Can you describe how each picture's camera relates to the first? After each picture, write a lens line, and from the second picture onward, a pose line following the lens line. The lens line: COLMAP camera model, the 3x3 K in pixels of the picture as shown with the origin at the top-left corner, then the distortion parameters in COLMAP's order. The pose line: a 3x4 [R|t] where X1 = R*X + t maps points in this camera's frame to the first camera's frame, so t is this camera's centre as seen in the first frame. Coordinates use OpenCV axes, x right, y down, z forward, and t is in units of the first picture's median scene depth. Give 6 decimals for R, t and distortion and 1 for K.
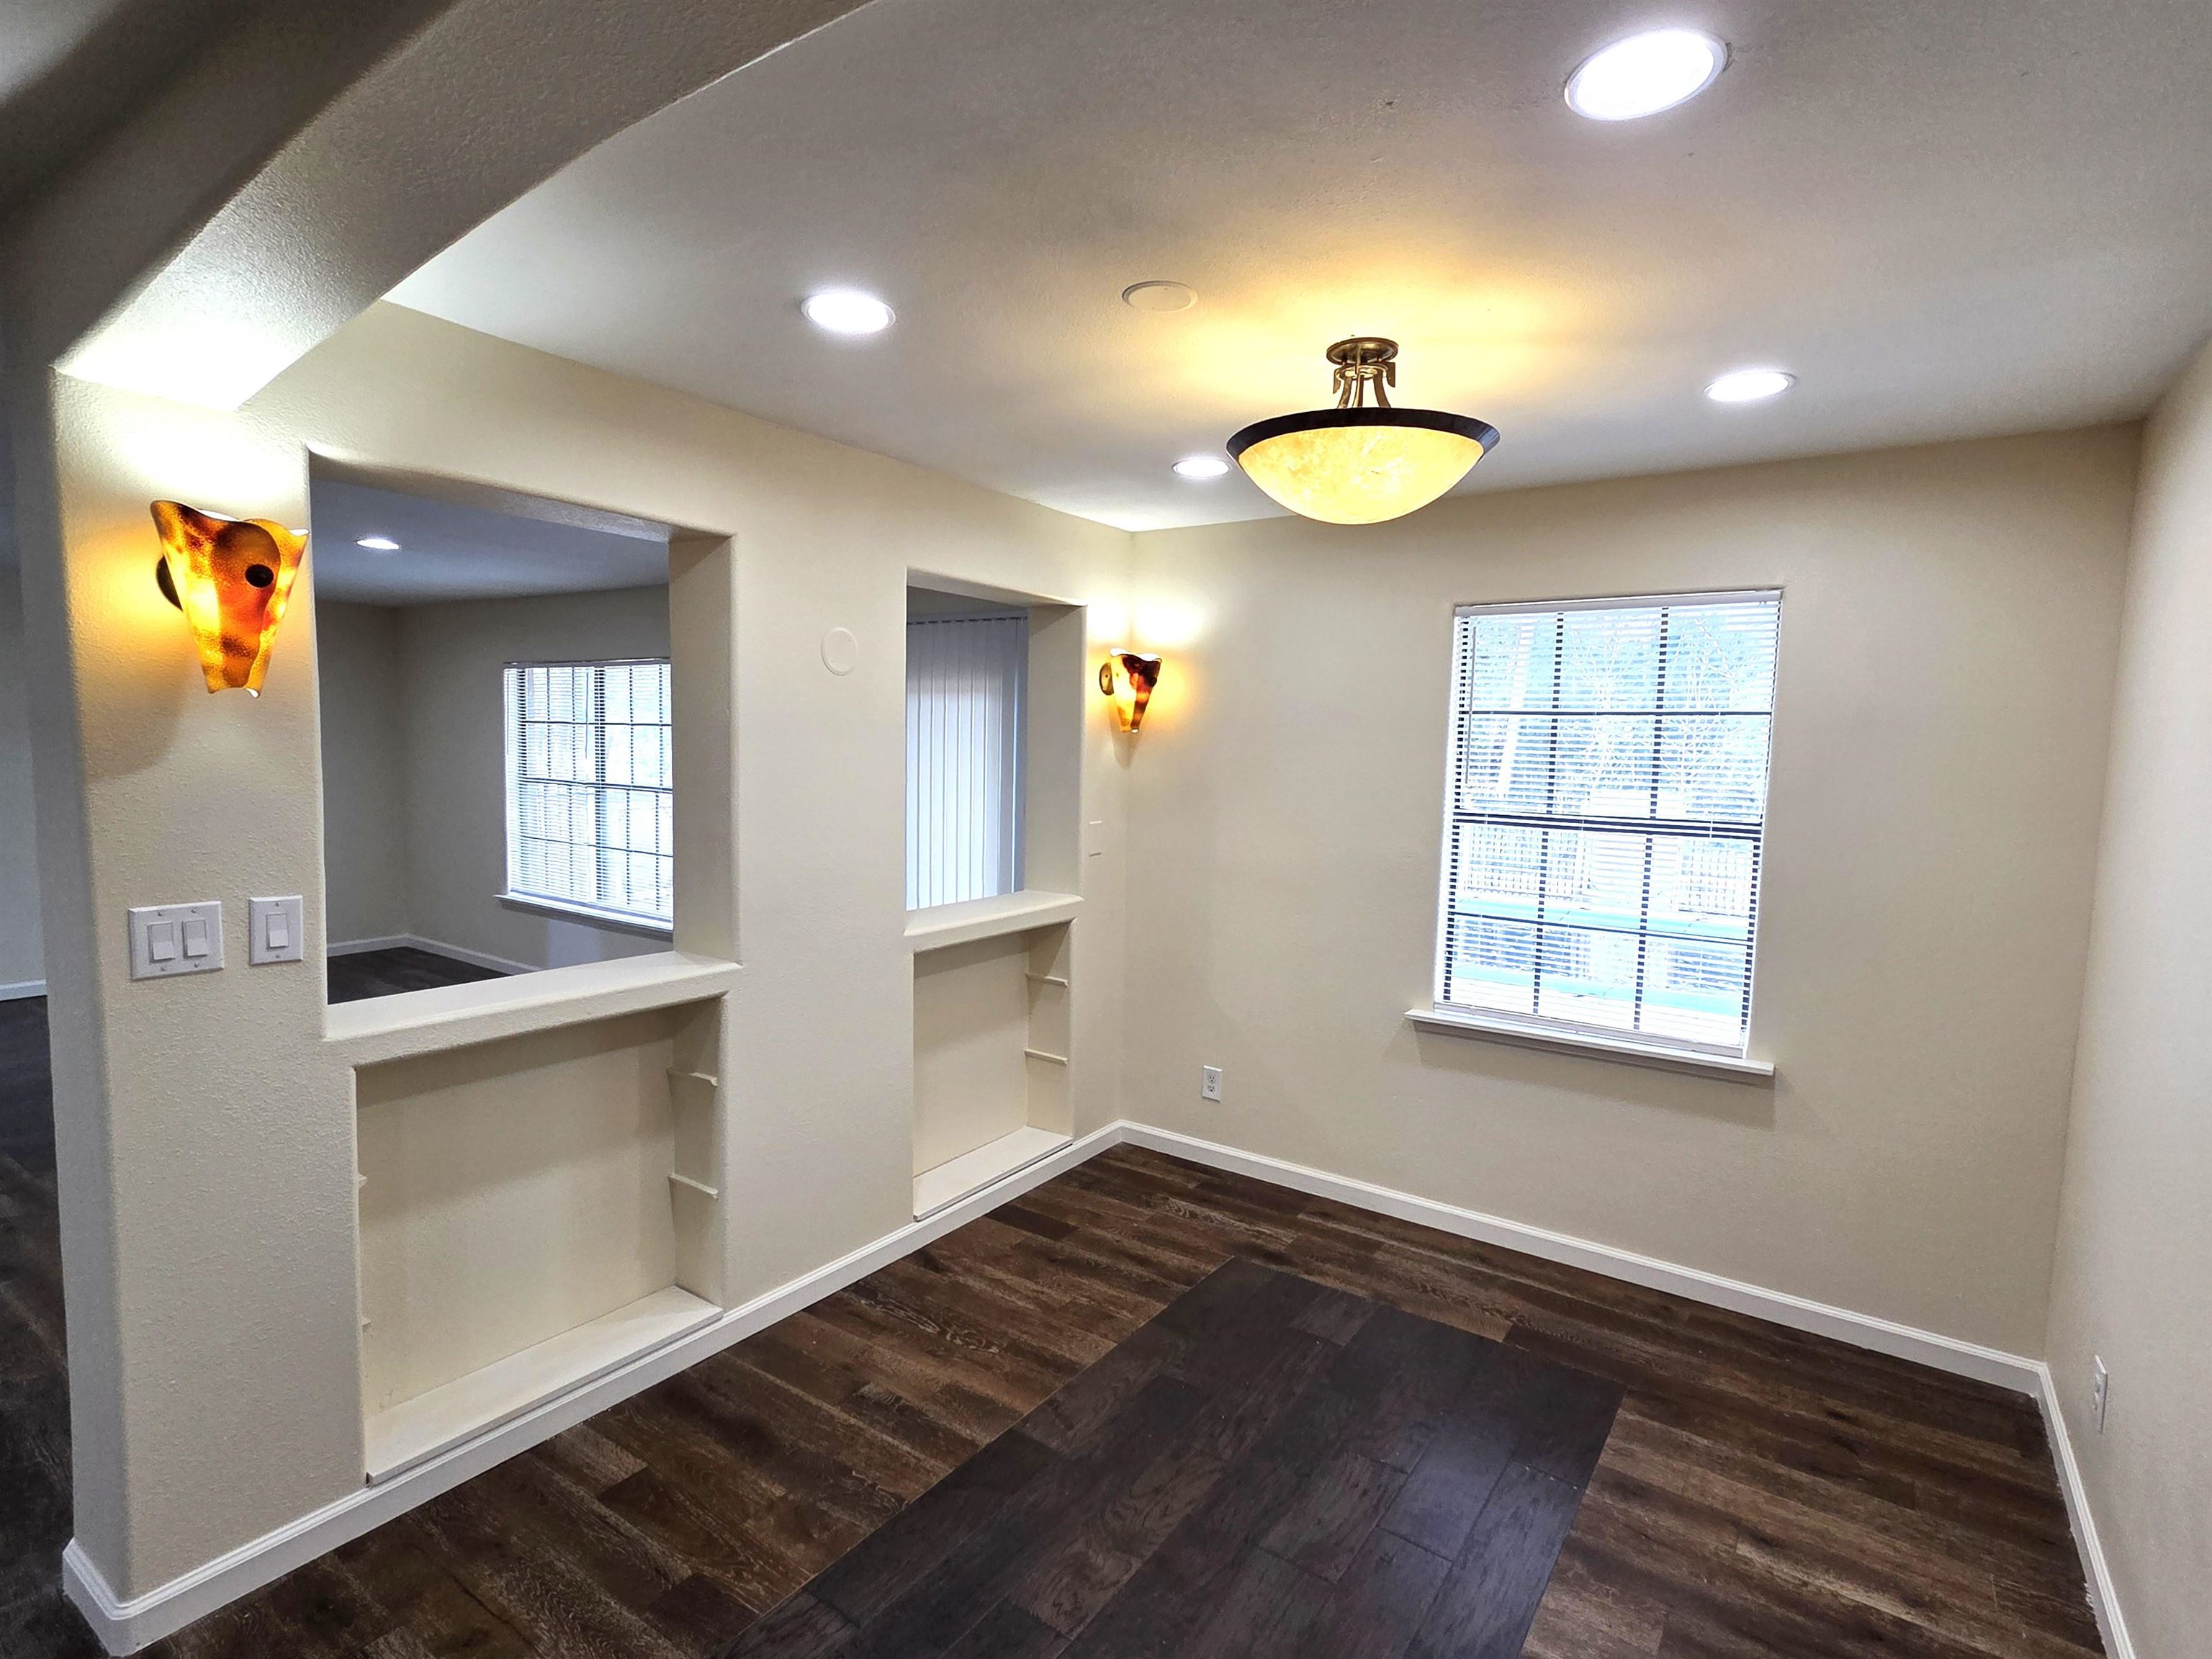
lens RADIAL K [[1101.1, 0, 1109.2], [0, 1101.1, 827.9], [0, 0, 1]] dist [0.008254, 0.001723]
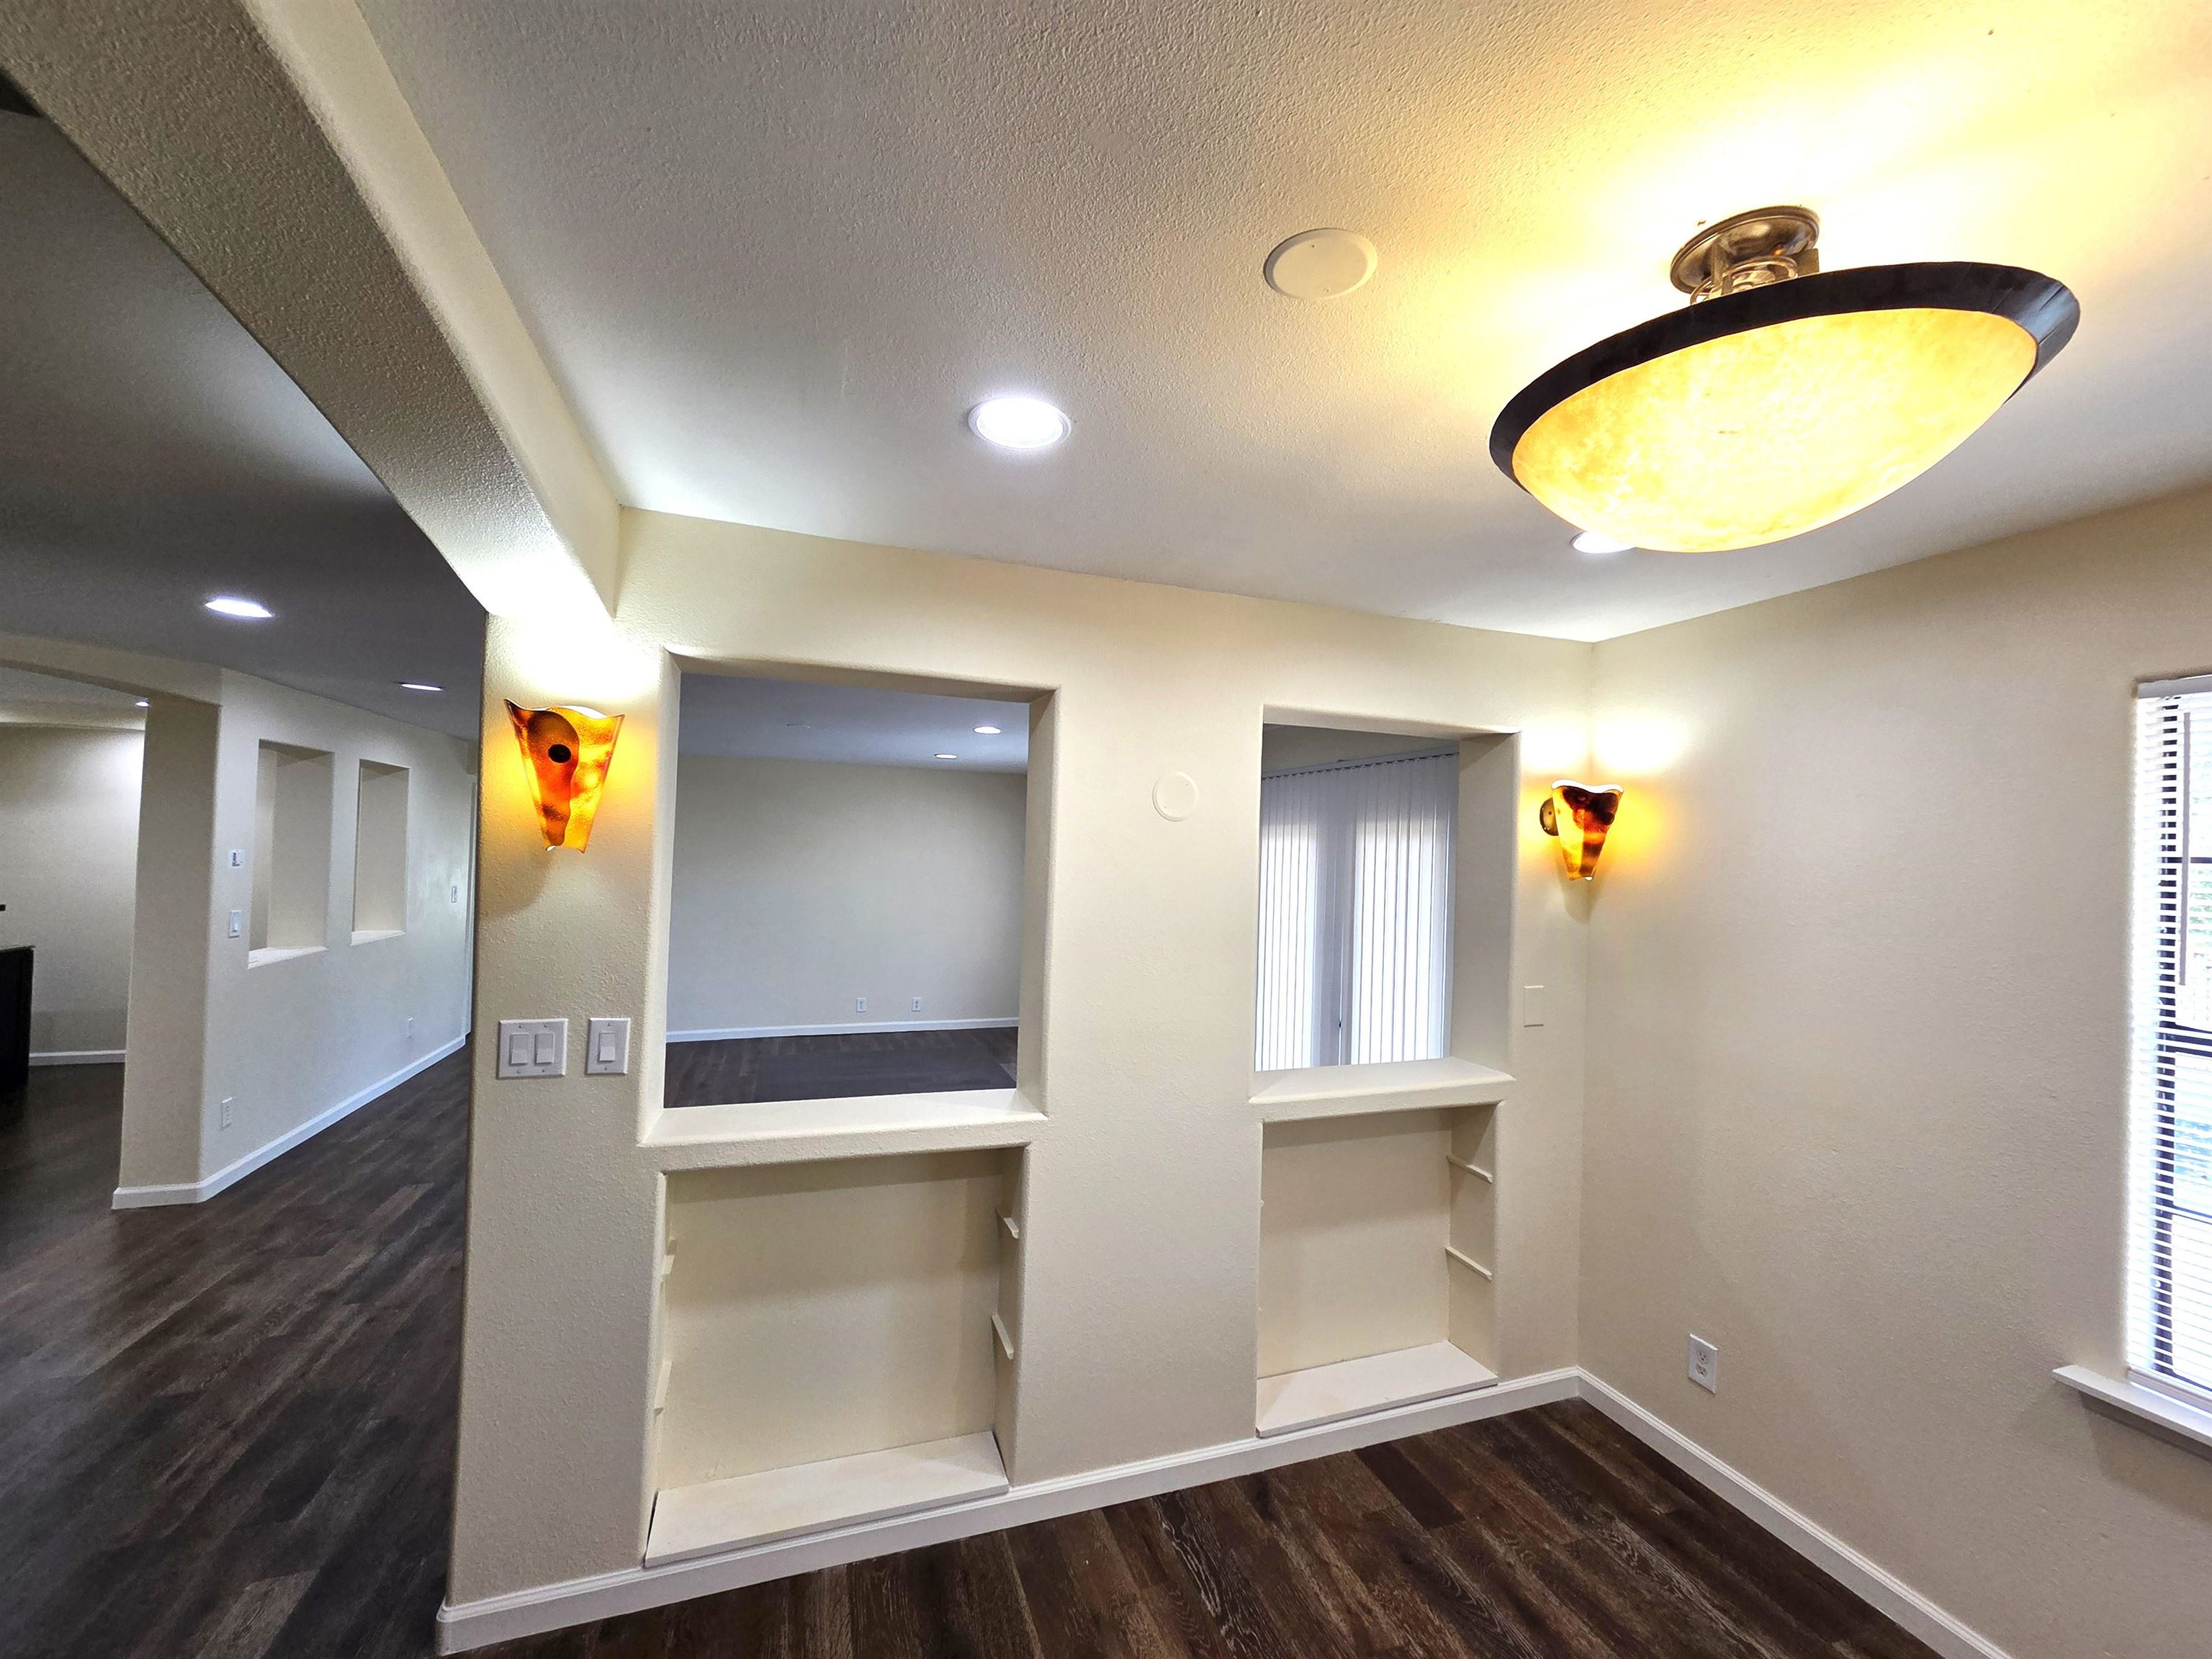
lens RADIAL K [[898.4, 0, 1110.9], [0, 898.4, 840.2], [0, 0, 1]] dist [0.006558, 0.000328]
pose [[0.811437, -0.009831, -0.584357, 0.154047], [-0.056275, 0.993898, -0.094863, -0.040033], [0.581725, 0.109860, 0.805933, 0.304409]]
